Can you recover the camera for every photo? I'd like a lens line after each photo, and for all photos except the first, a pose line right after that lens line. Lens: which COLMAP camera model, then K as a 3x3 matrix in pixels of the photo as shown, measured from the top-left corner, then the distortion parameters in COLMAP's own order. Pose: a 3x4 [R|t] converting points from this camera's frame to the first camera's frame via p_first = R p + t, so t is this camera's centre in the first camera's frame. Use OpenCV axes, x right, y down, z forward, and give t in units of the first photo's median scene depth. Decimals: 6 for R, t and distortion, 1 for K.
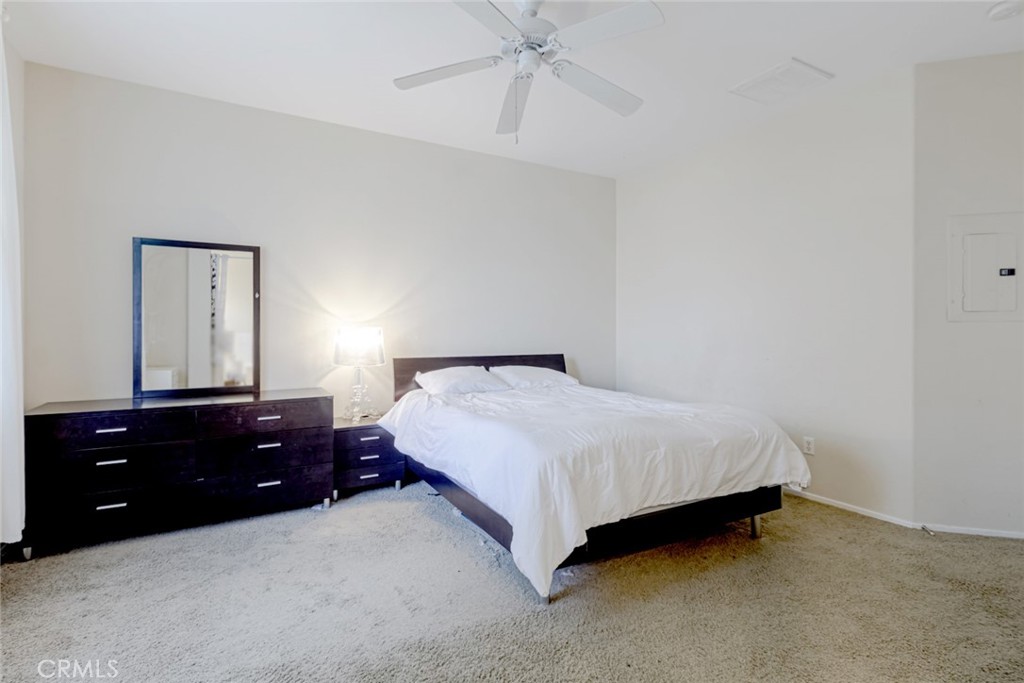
lens RADIAL K [[492.6, 0, 512.7], [0, 492.6, 330.6], [0, 0, 1]] dist [0.000200, -0.000227]
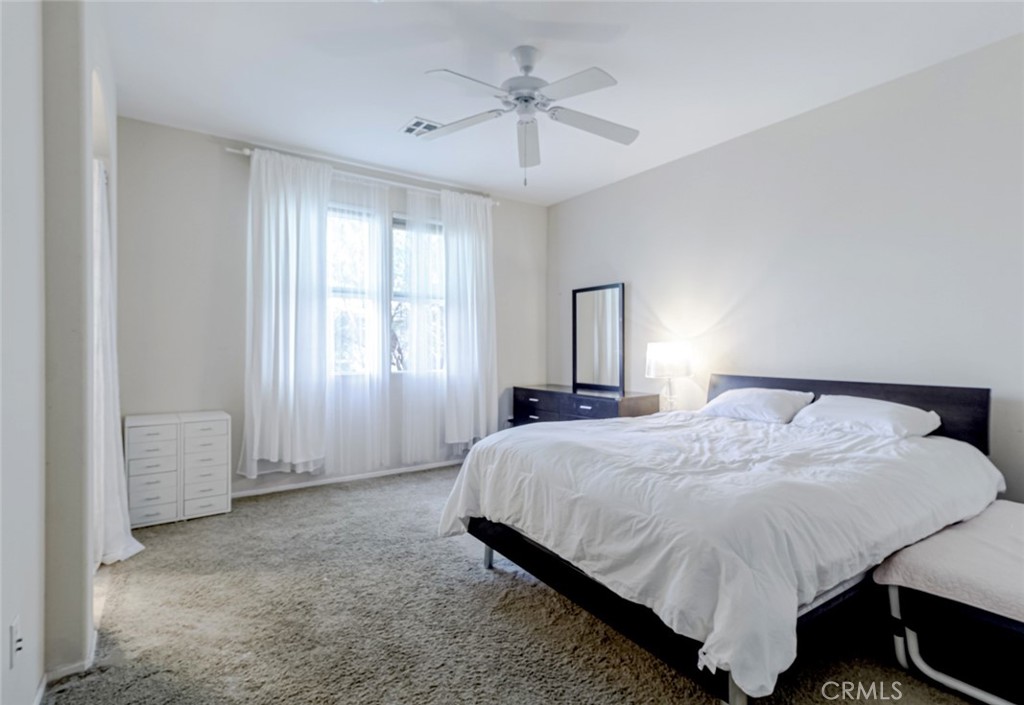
lens RADIAL K [[501.6, 0, 525.6], [0, 501.6, 354.1], [0, 0, 1]] dist [-0.001211, -0.000157]
pose [[0.105832, 0.015468, -0.994264, 0.898193], [-0.004973, 0.999875, 0.015026, 0.004180], [0.994372, 0.003354, 0.105895, 0.659302]]
